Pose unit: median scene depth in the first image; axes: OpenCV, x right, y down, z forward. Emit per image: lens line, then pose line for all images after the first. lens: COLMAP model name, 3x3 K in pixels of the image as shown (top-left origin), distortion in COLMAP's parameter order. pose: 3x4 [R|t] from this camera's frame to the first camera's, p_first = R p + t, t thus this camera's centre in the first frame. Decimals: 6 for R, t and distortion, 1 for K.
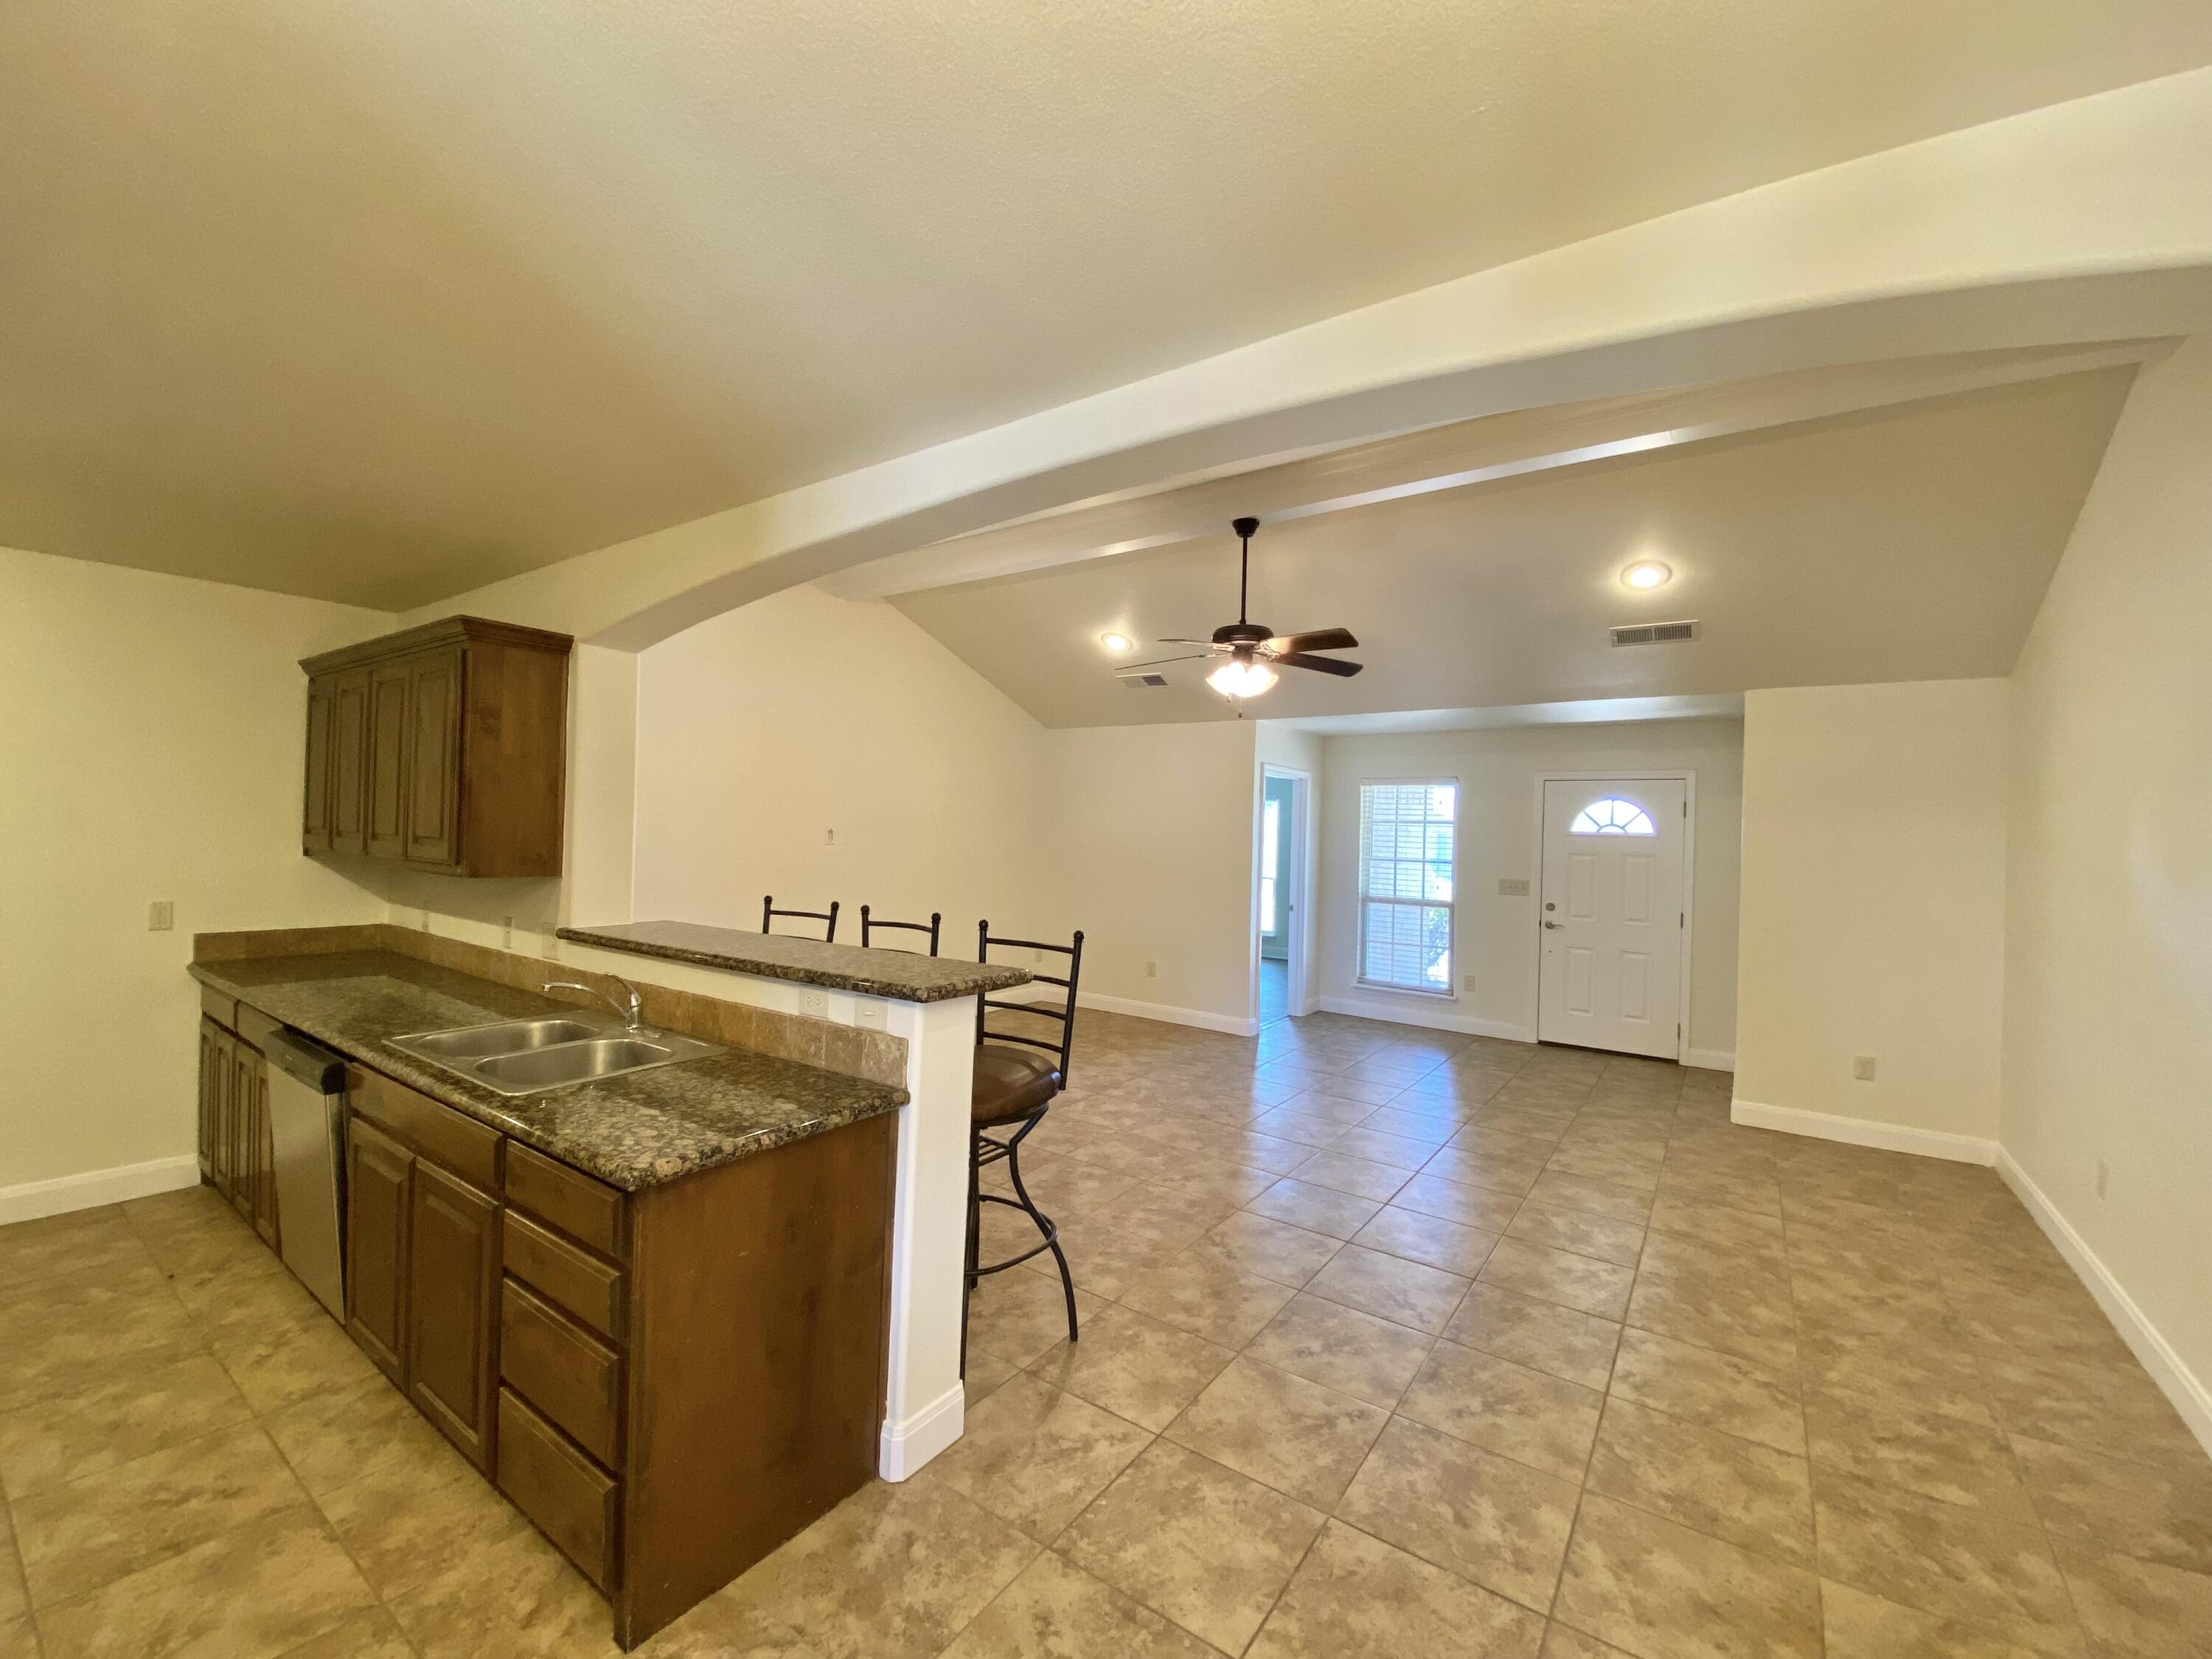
lens RADIAL K [[901.7, 0, 1097.2], [0, 901.7, 827.8], [0, 0, 1]] dist [0.012771, -0.017264]
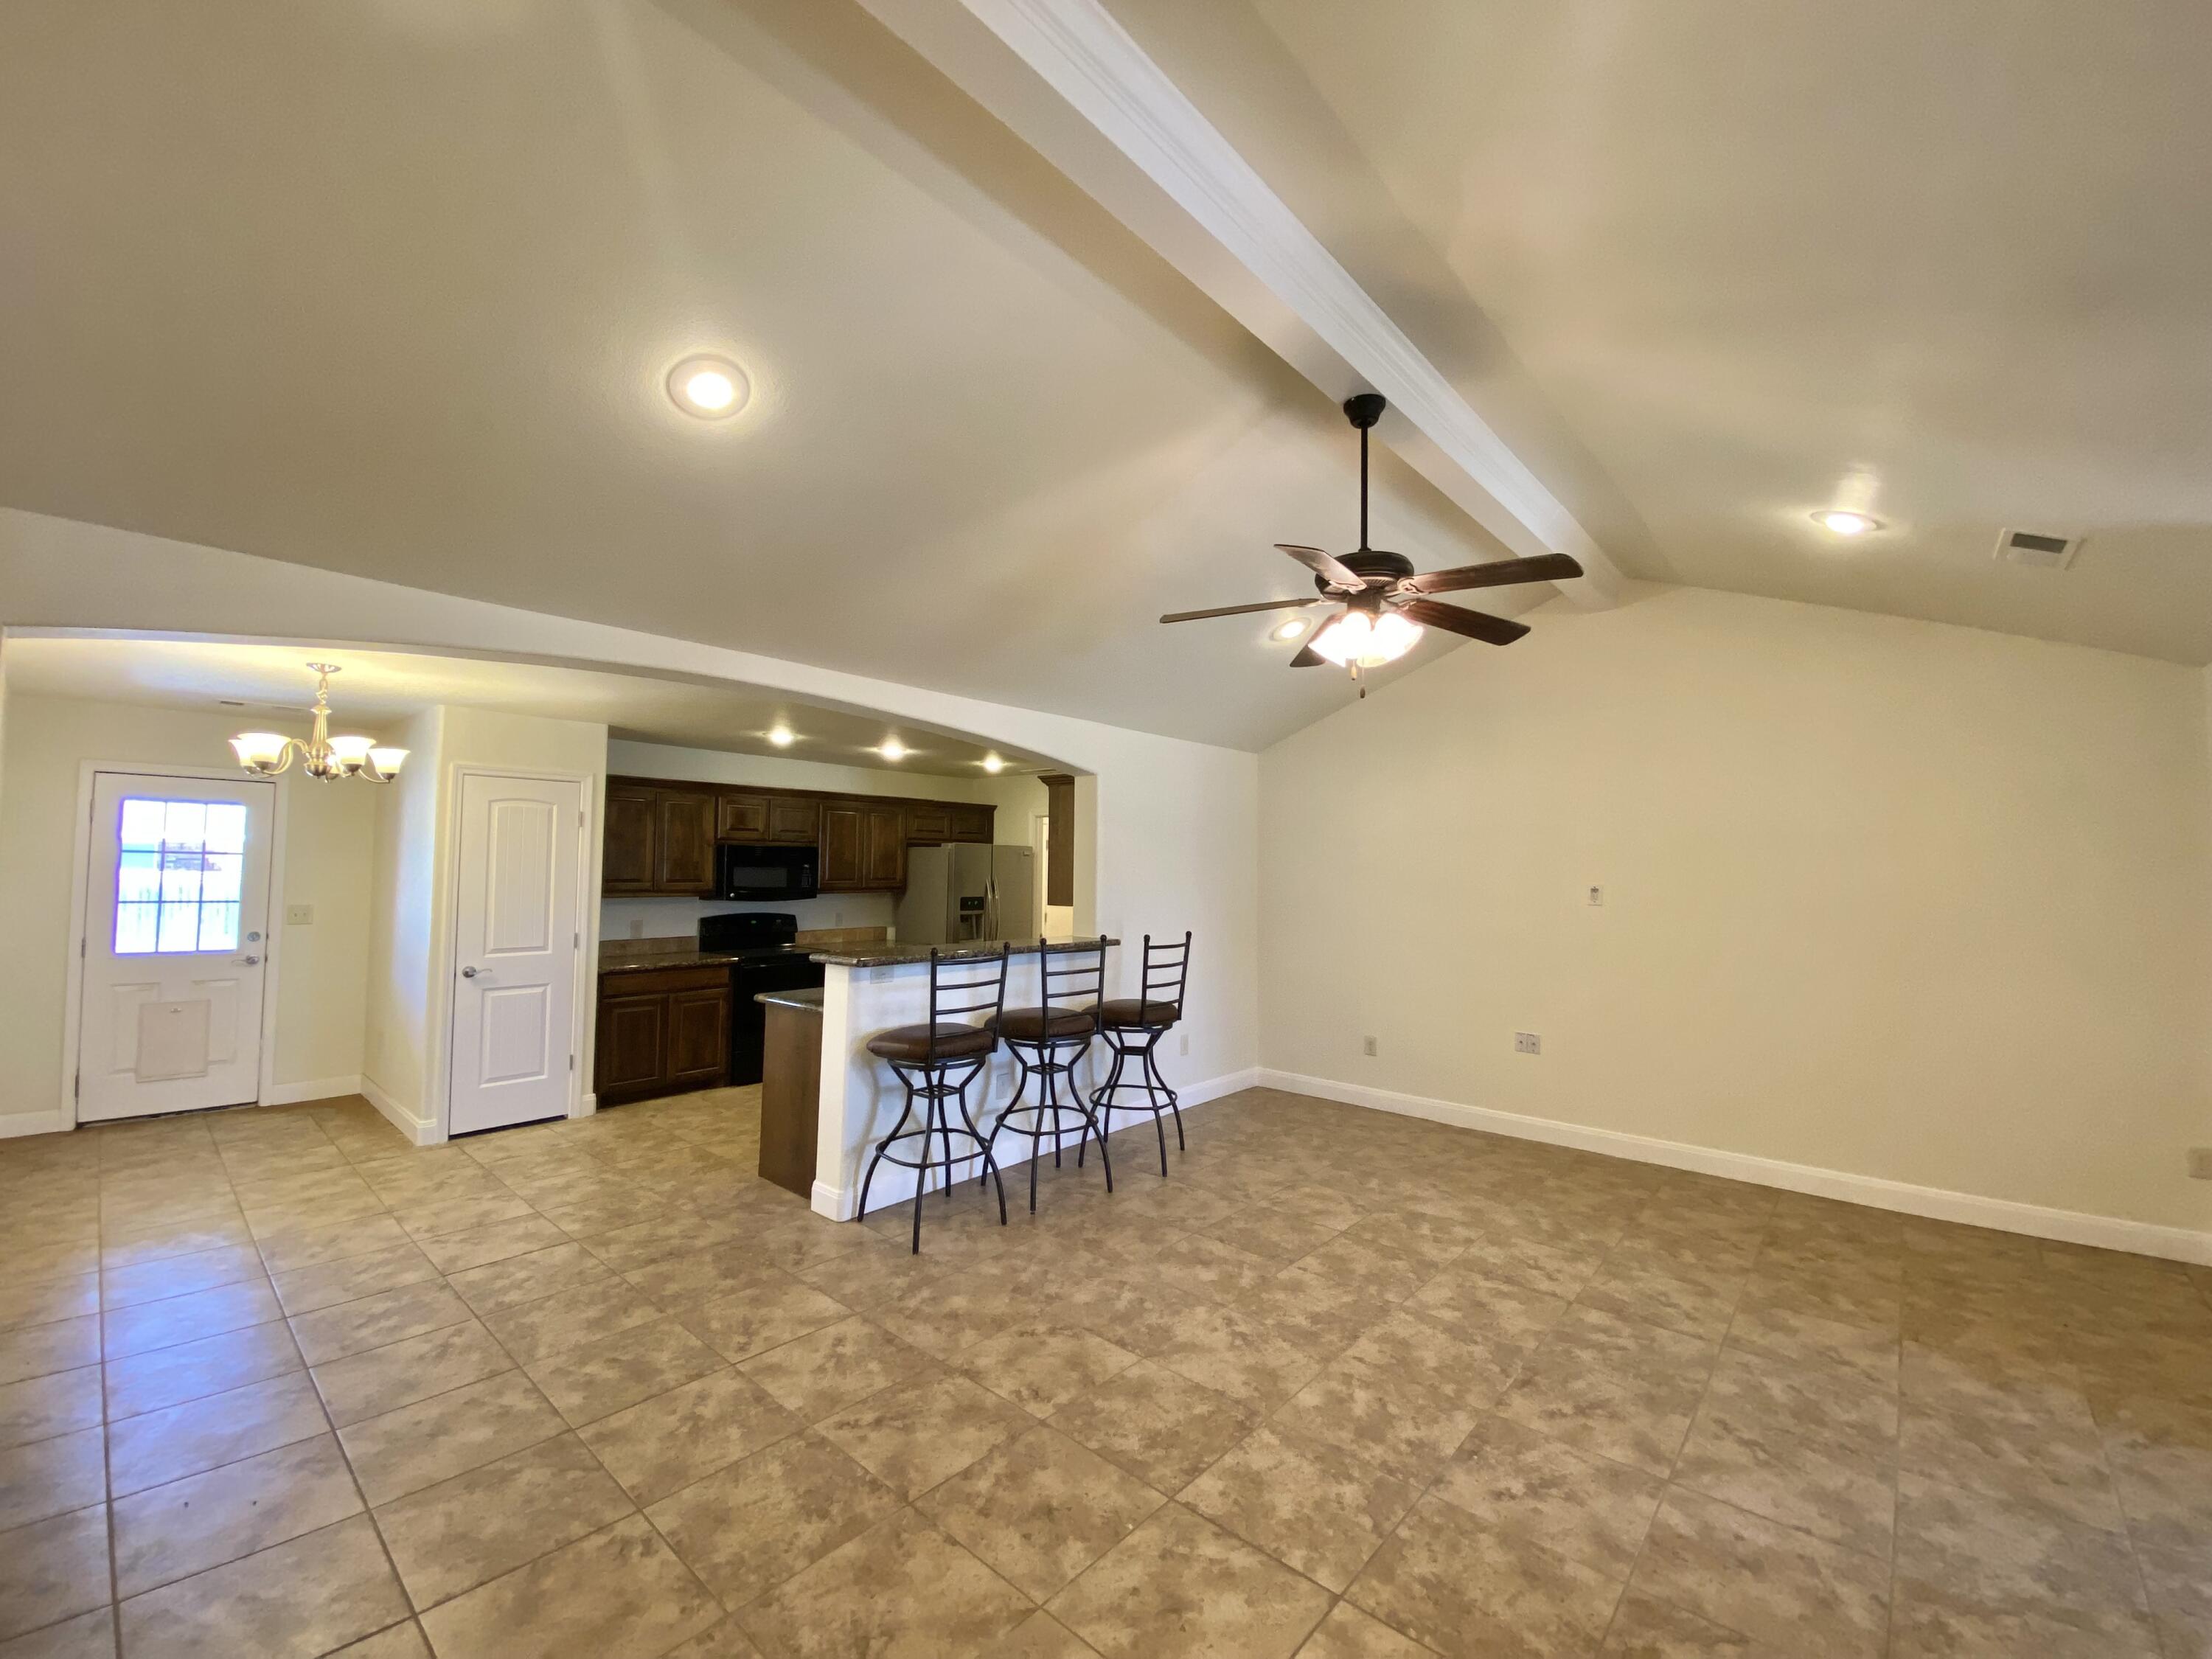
lens RADIAL K [[901.7, 0, 1097.2], [0, 901.7, 827.8], [0, 0, 1]] dist [0.012771, -0.017264]
pose [[-0.114156, -0.082433, -0.990037, 0.866084], [-0.017920, 0.996560, -0.080910, 0.028660], [0.993301, 0.008505, -0.115241, 0.934006]]
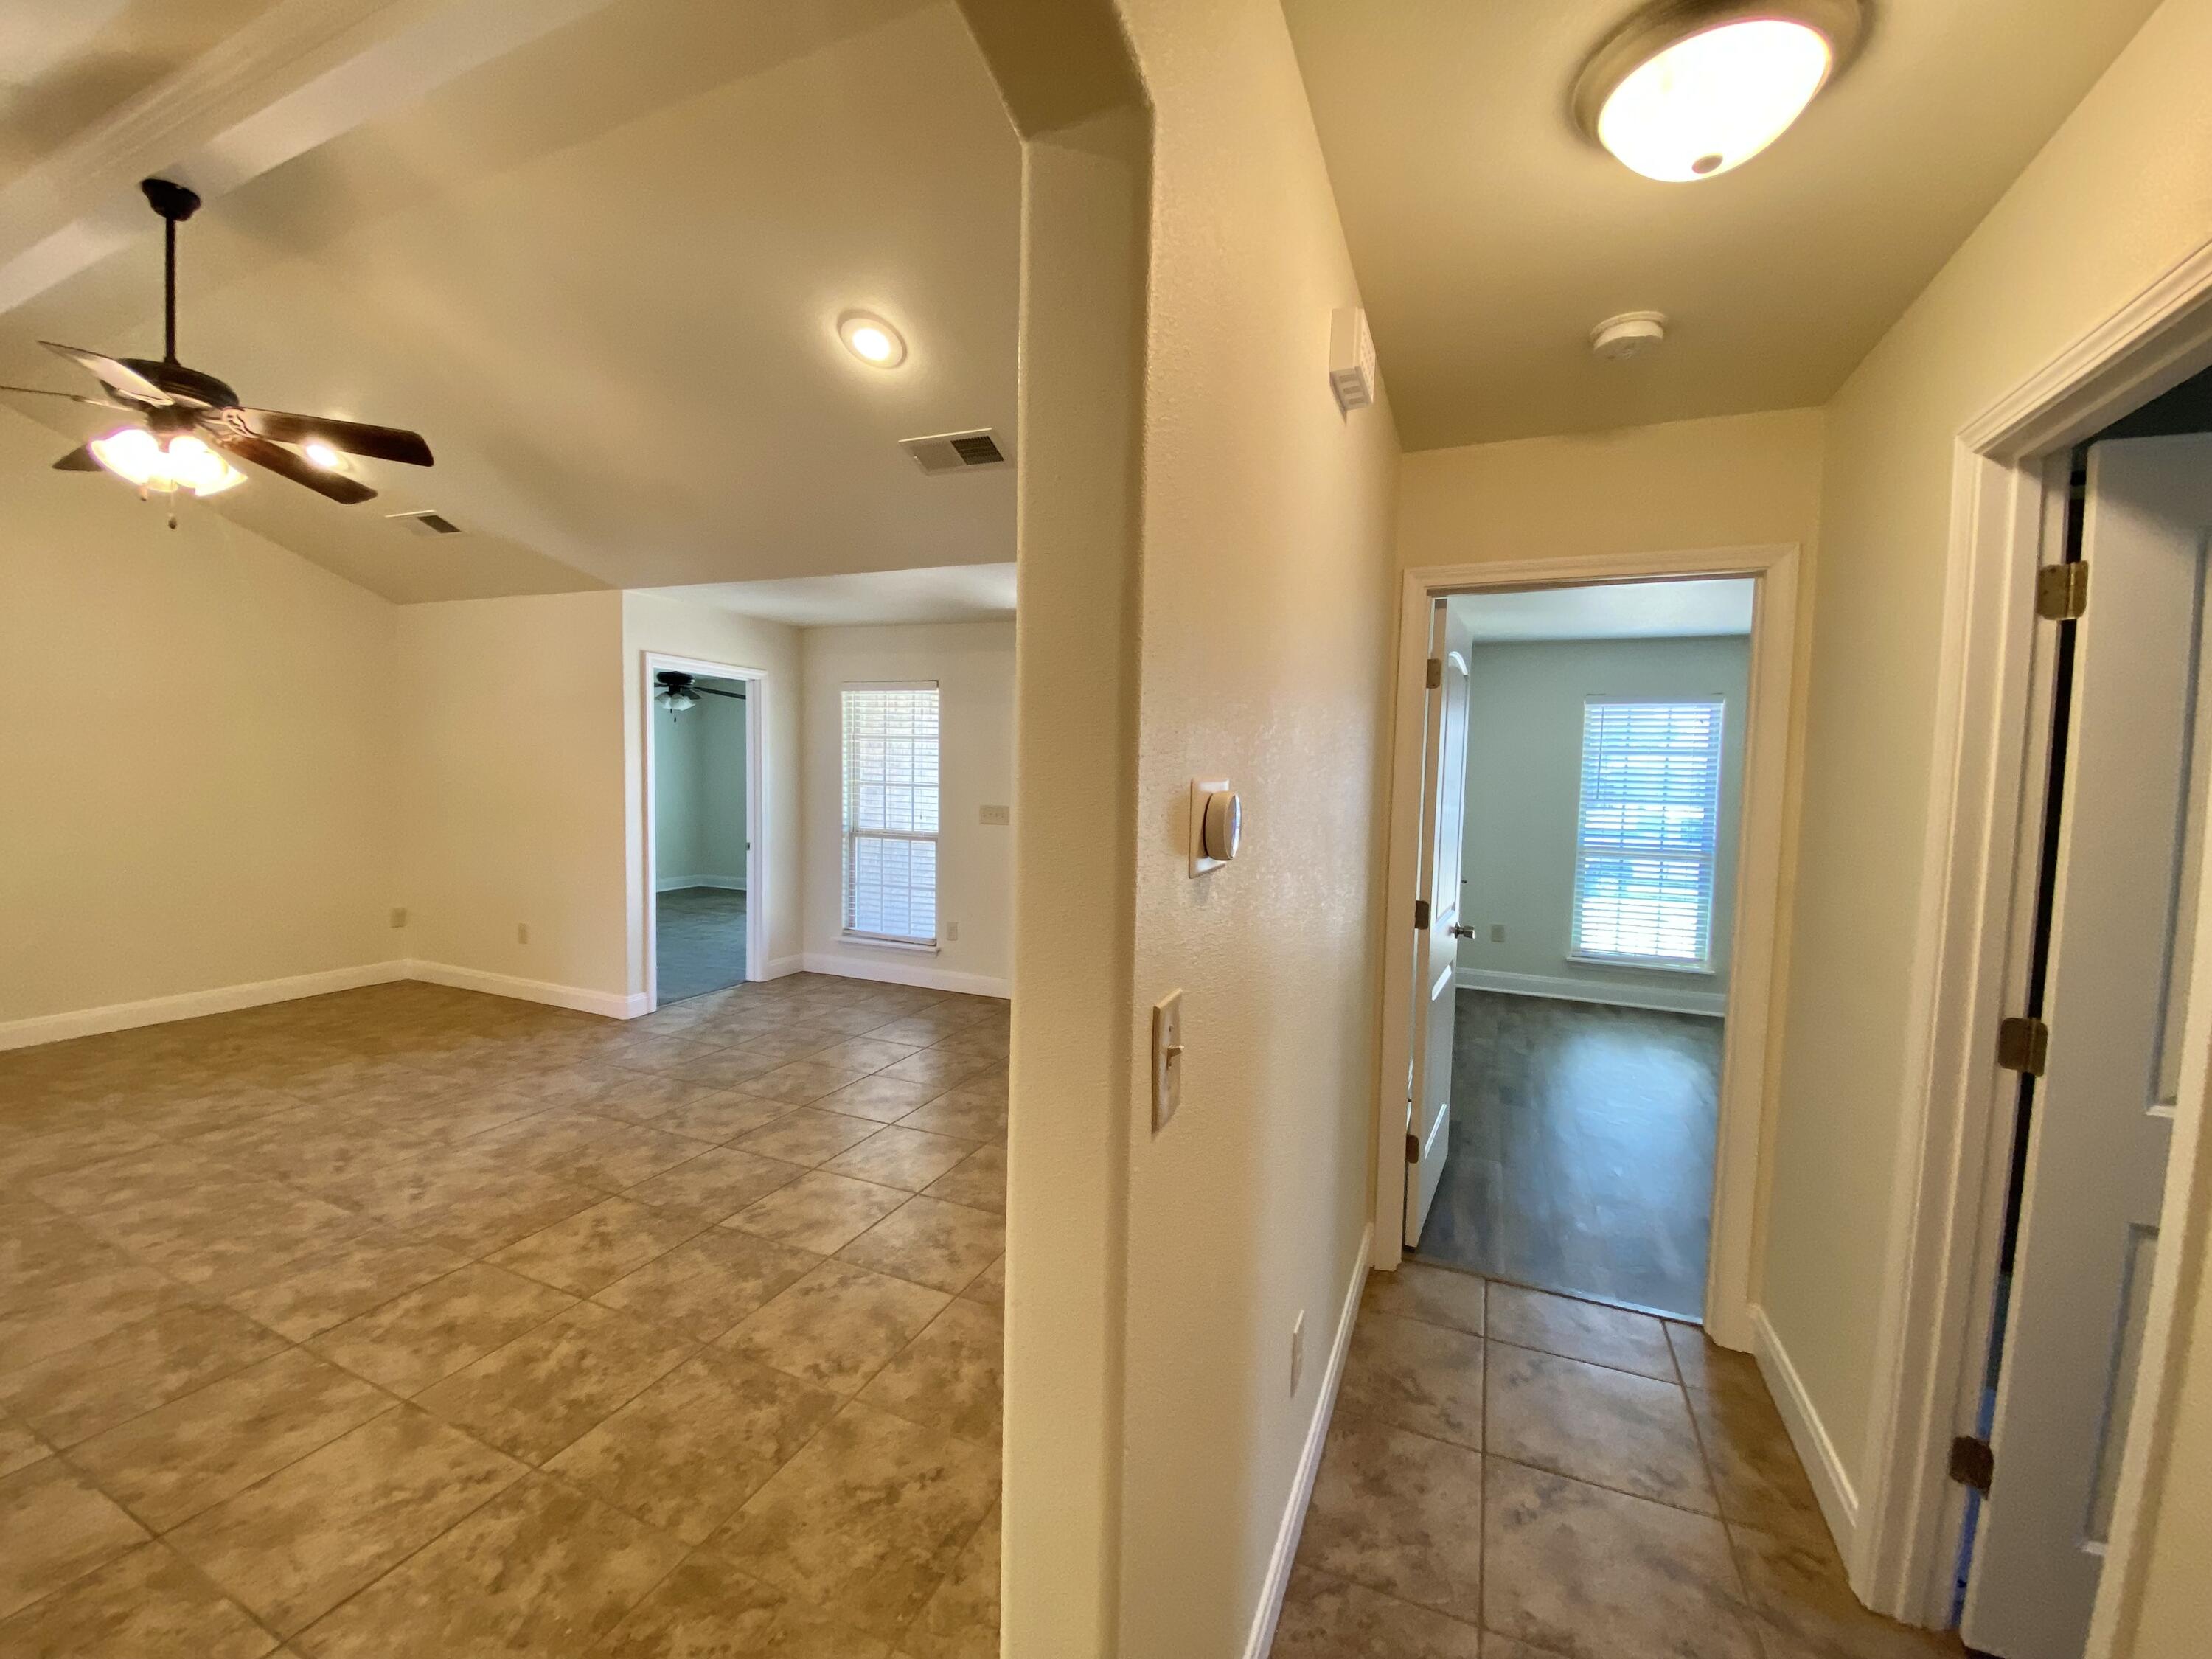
lens RADIAL K [[901.7, 0, 1097.2], [0, 901.7, 827.8], [0, 0, 1]] dist [0.012771, -0.017264]
pose [[0.979532, -0.025138, 0.199712, 0.668545], [0.011236, 0.997453, 0.070438, 0.038148], [-0.200974, -0.066753, 0.977320, 0.314563]]
